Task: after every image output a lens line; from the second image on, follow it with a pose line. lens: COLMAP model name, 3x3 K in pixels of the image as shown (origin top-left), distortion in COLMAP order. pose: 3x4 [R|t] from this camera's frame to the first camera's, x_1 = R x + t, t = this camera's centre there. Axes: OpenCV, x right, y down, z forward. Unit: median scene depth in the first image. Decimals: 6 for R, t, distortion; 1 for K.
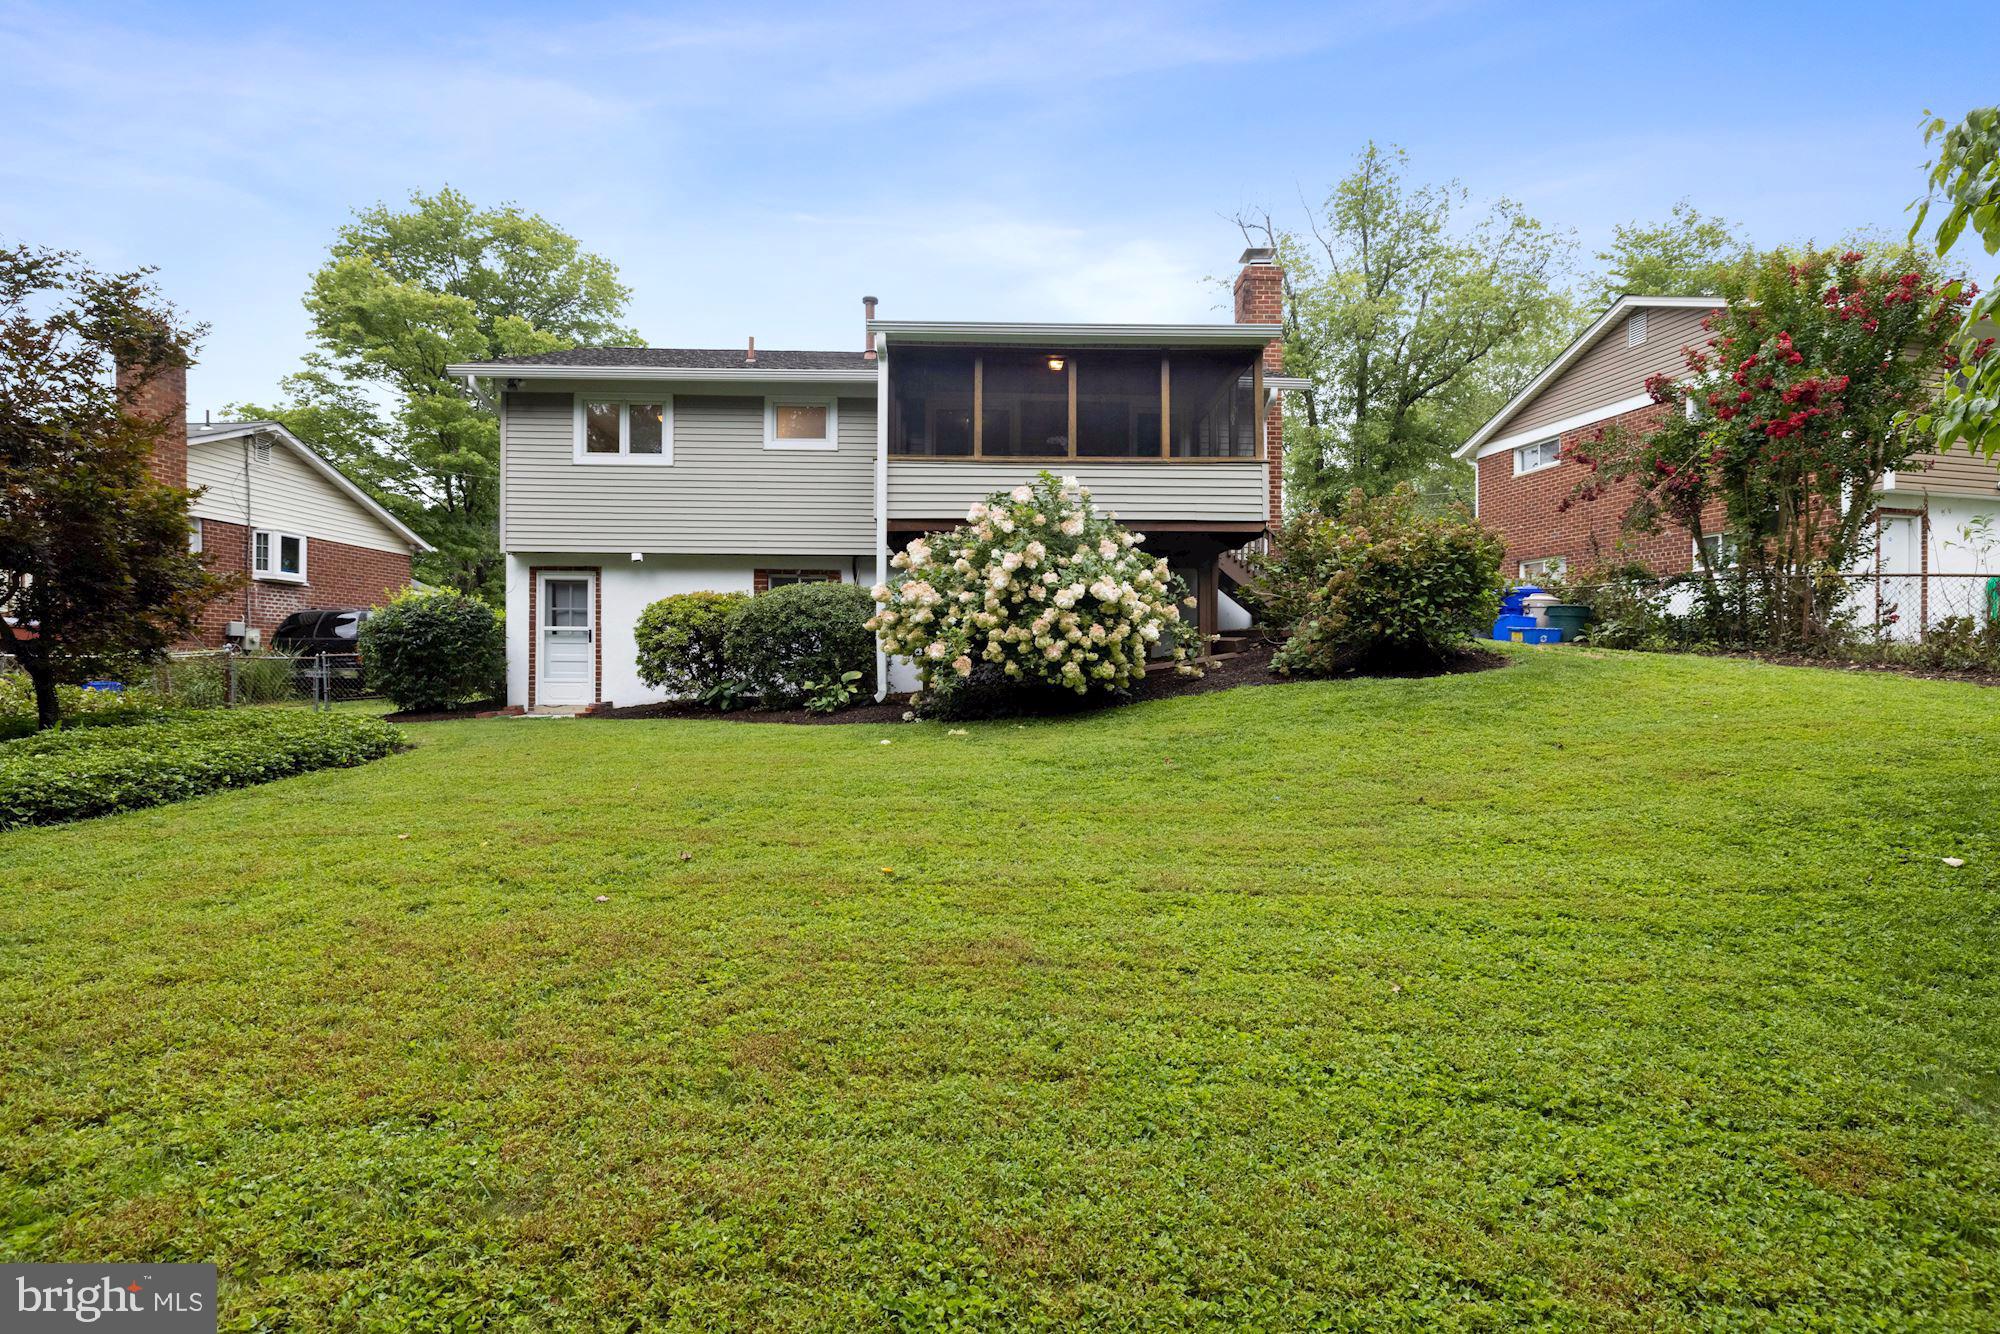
lens RADIAL K [[870.8, 0, 1000.0], [0, 870.8, 667.0], [0, 0, 1]] dist [-0.015408, 0.004531]
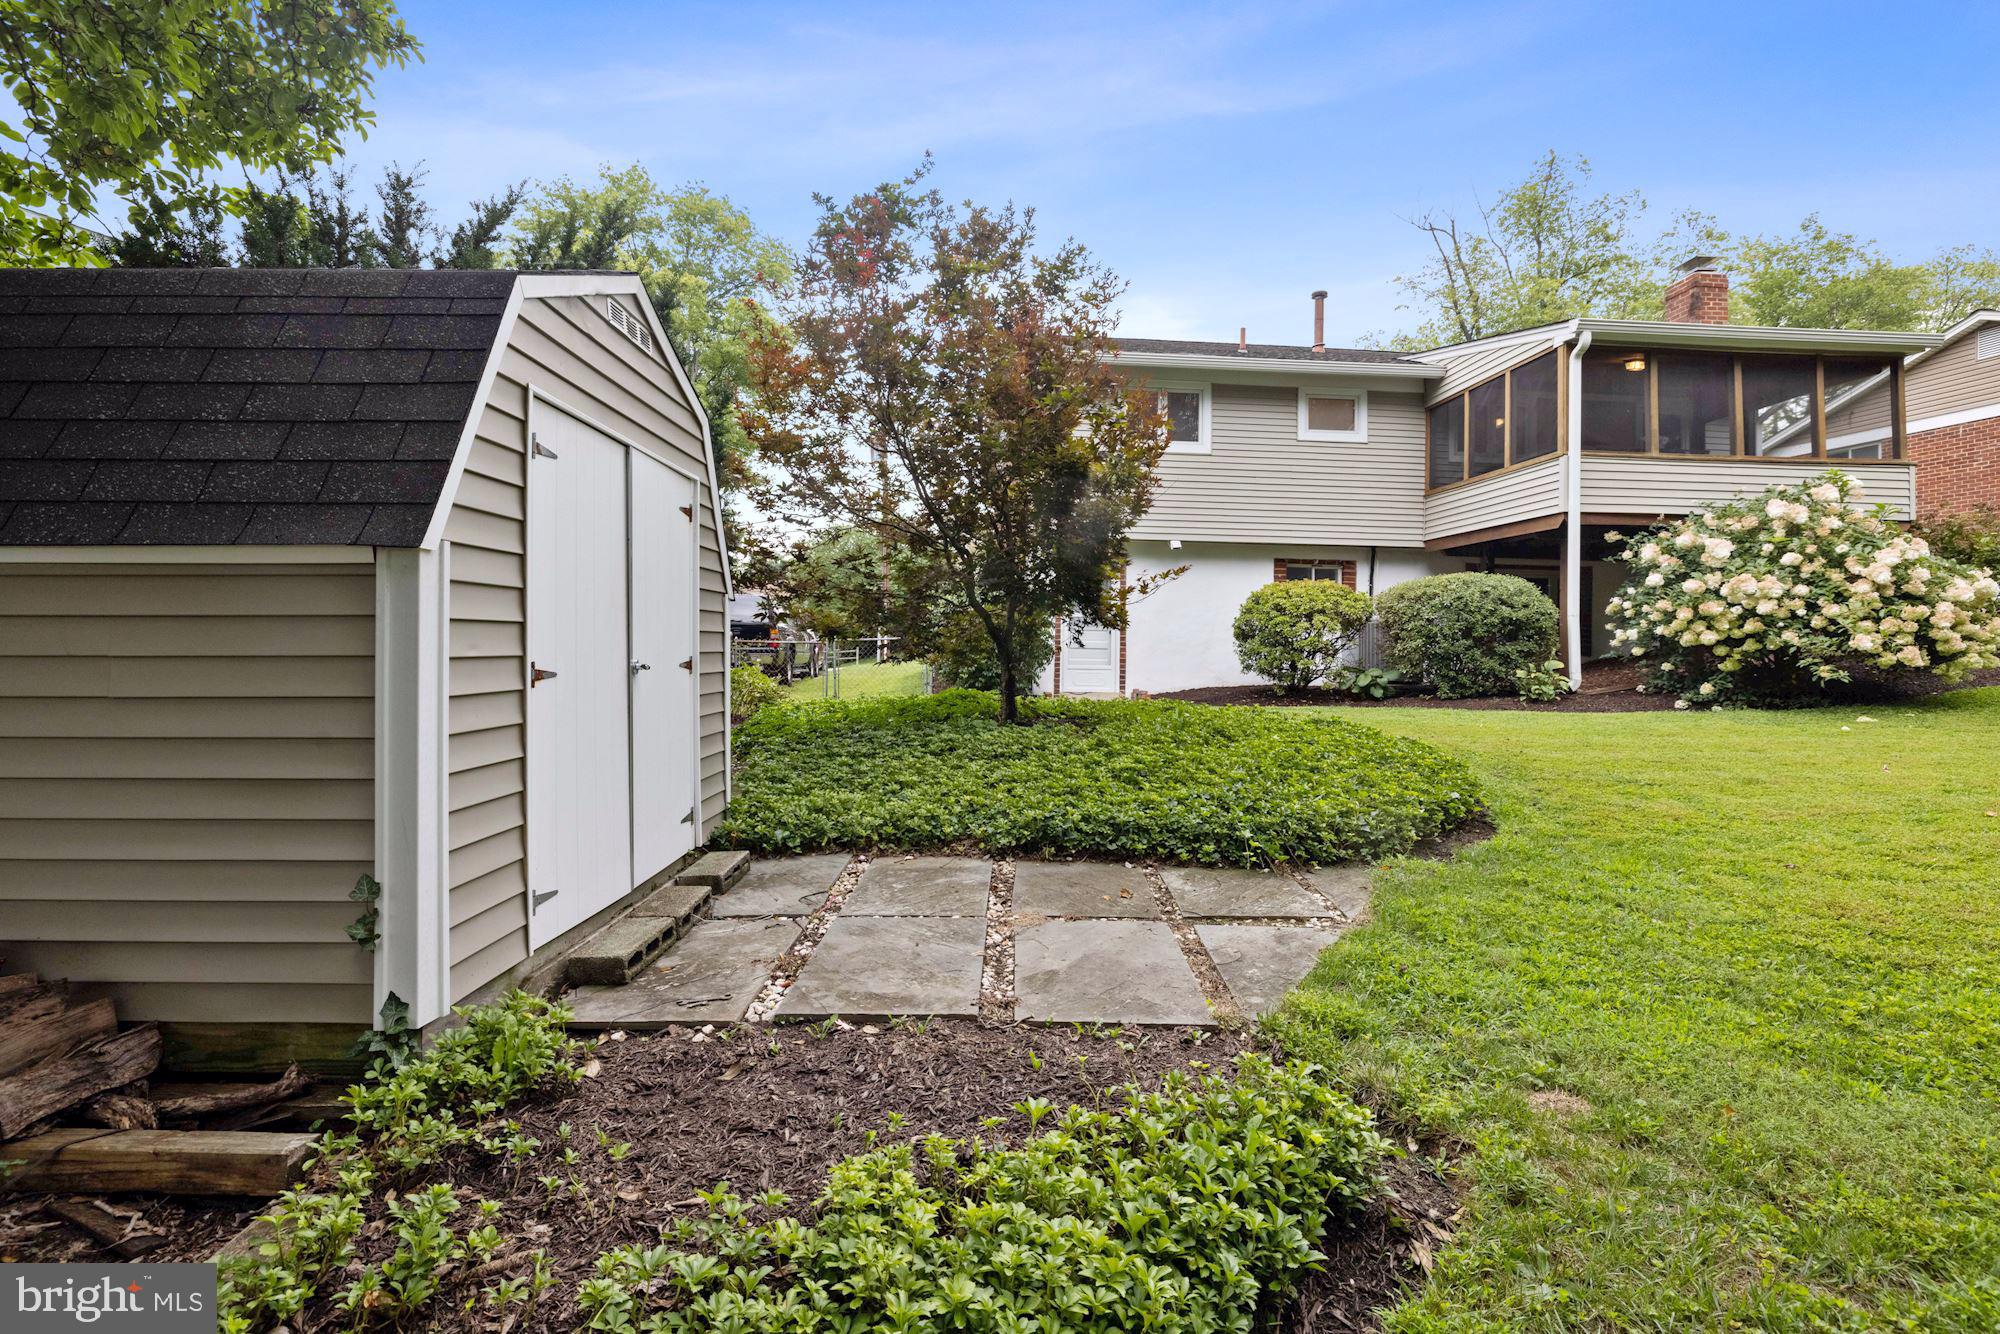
lens RADIAL K [[870.8, 0, 1000.0], [0, 870.8, 667.0], [0, 0, 1]] dist [-0.015408, 0.004531]
pose [[0.998856, 0.005657, 0.047474, -0.892133], [-0.006038, 0.999951, 0.007875, 0.010576], [-0.047427, -0.008152, 0.998841, 0.001645]]
